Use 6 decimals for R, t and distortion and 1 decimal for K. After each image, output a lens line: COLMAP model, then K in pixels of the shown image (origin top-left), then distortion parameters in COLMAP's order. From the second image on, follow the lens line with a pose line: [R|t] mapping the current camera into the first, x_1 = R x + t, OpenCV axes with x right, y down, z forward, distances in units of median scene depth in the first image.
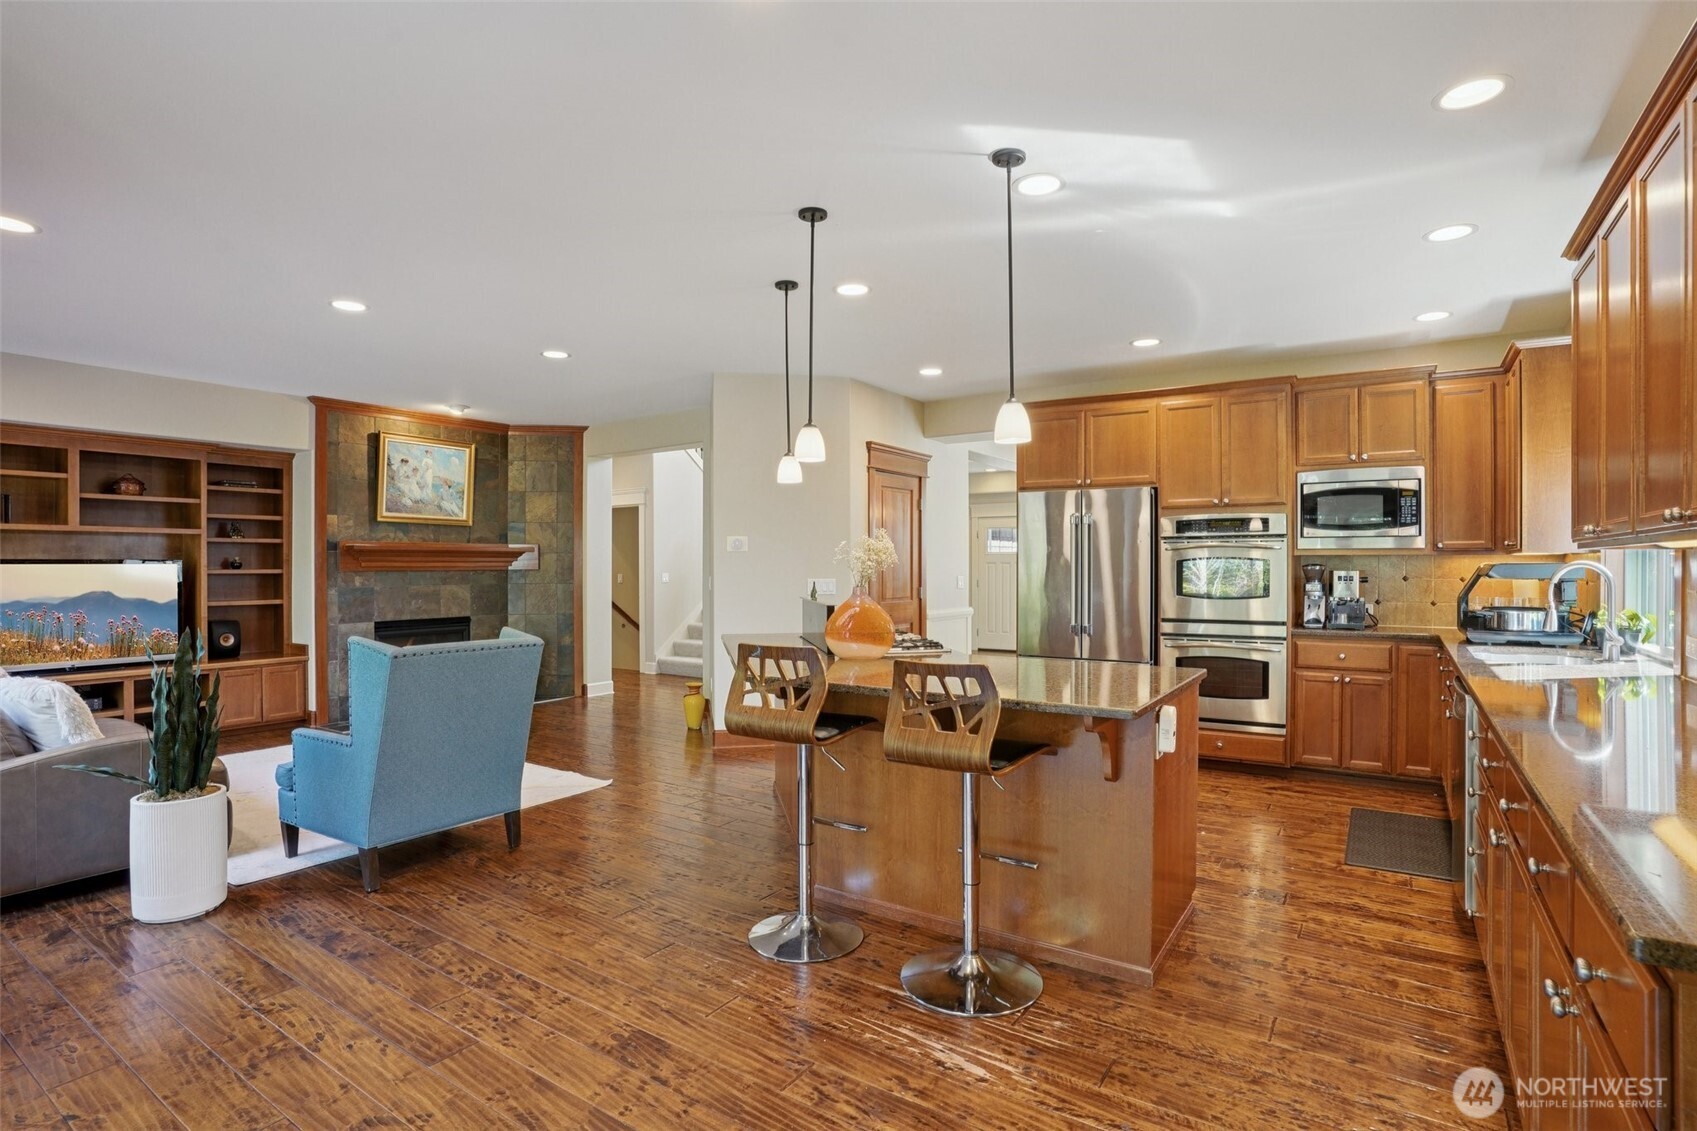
lens RADIAL K [[831.3, 0, 851.0], [0, 831.3, 562.2], [0, 0, 1]] dist [-0.084074, 0.039714]
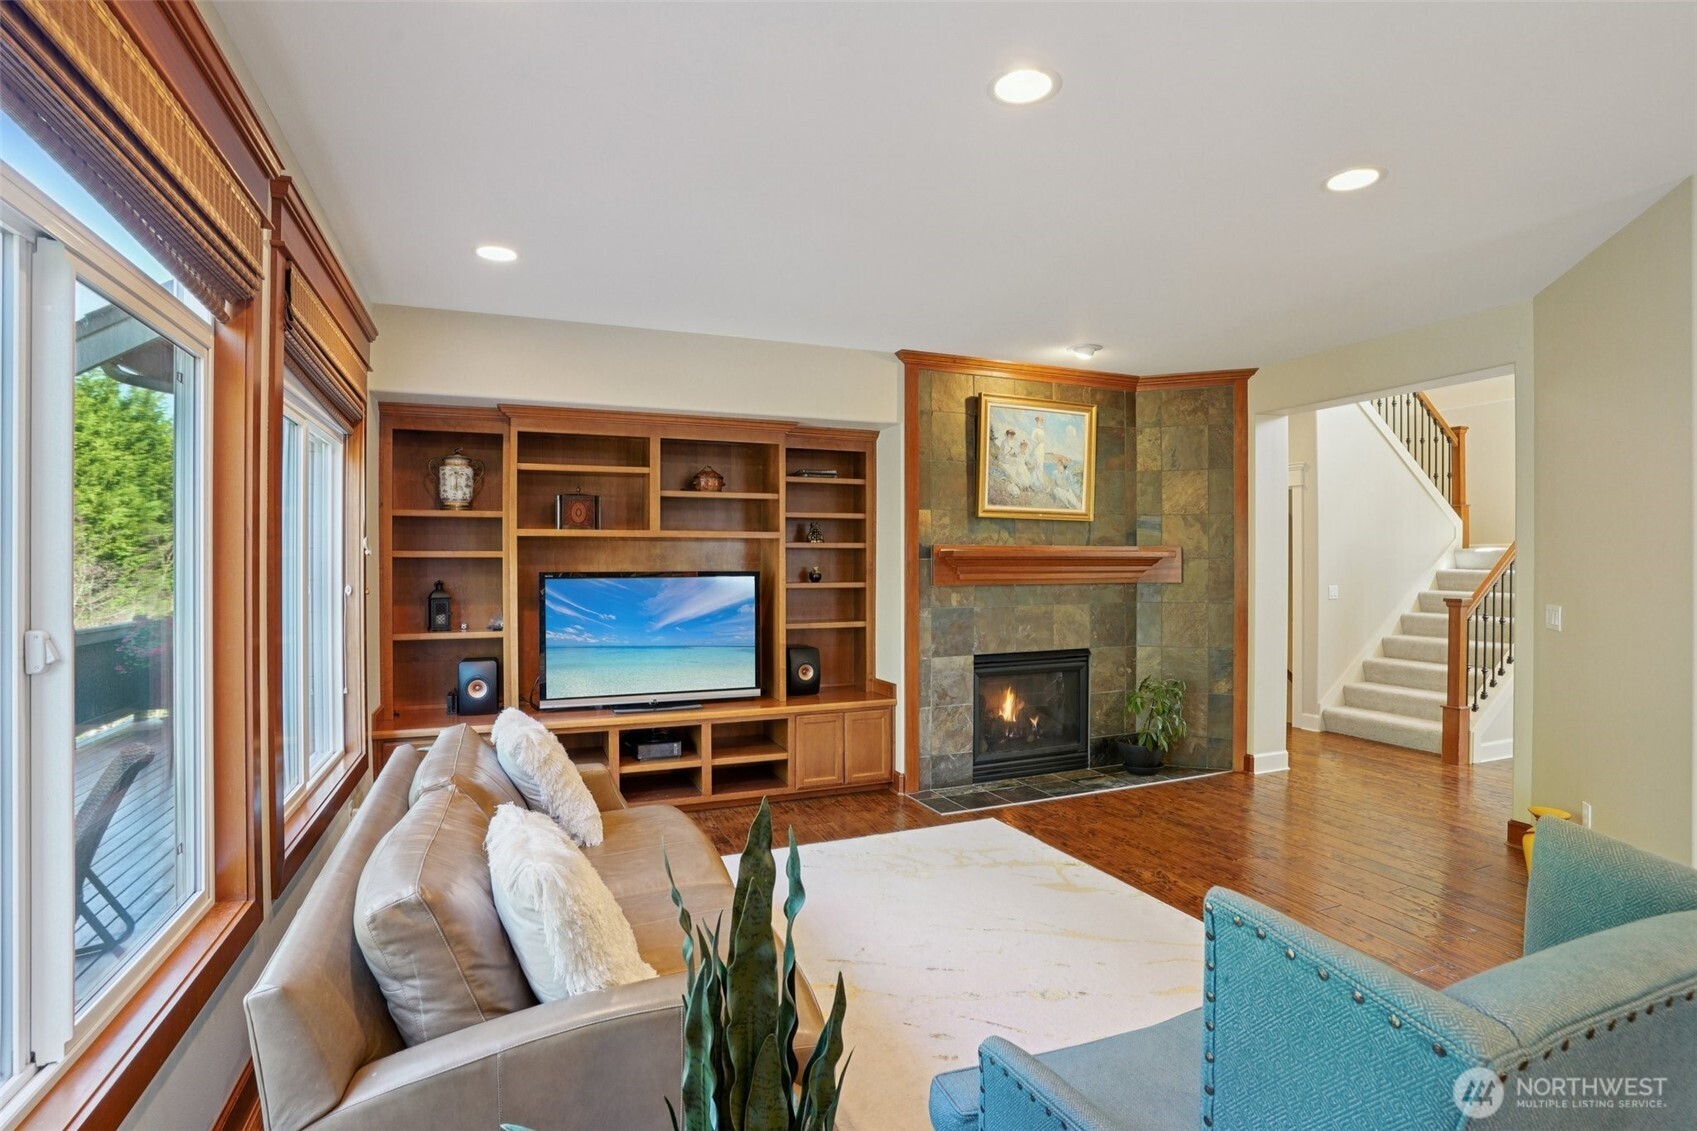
lens RADIAL K [[839.5, 0, 855.8], [0, 839.5, 564.4], [0, 0, 1]] dist [-0.078310, 0.034362]
pose [[0.832274, 0.004441, -0.554347, -0.326777], [0.000298, 0.999964, 0.008458, -0.018526], [0.554364, -0.007205, 0.832243, 0.396351]]
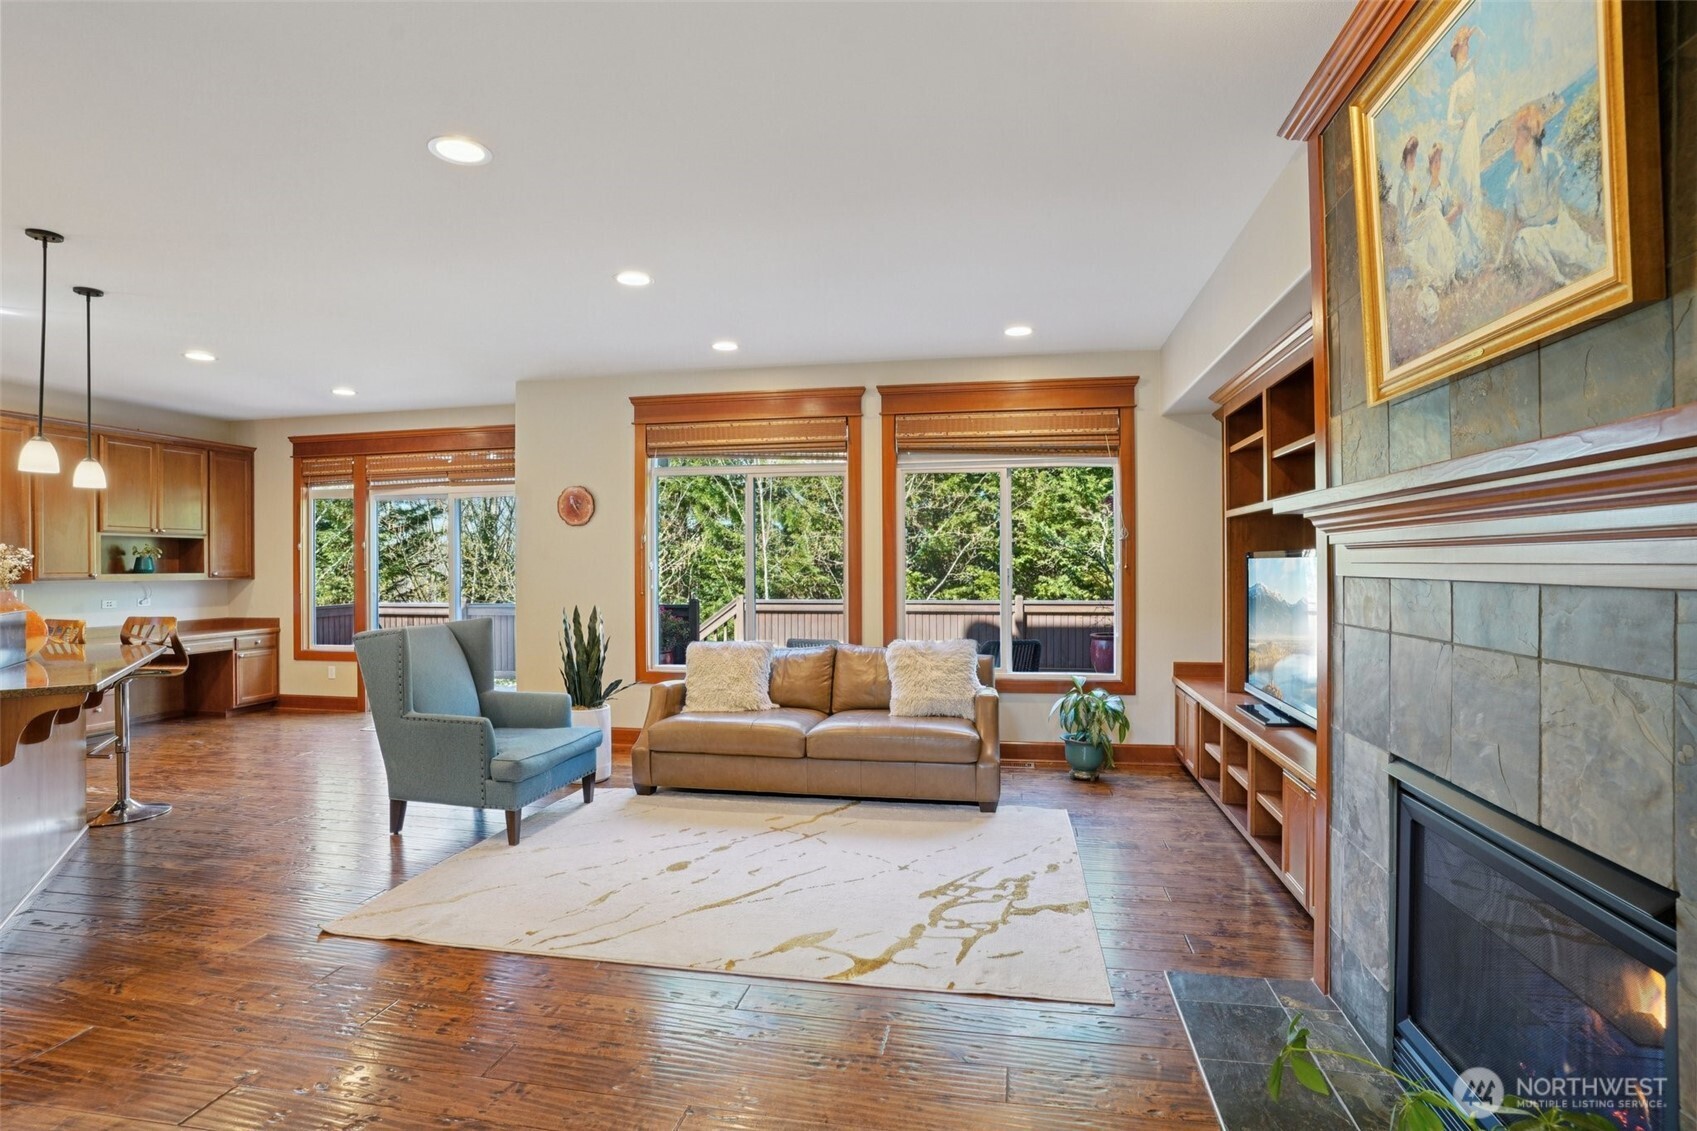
lens RADIAL K [[845.3, 0, 853.5], [0, 845.3, 568.3], [0, 0, 1]] dist [-0.088248, 0.060728]
pose [[-0.923425, 0.010975, -0.383623, -0.375536], [0.009833, 0.999939, 0.004939, 0.003893], [0.383654, 0.000788, -0.923477, 1.519580]]
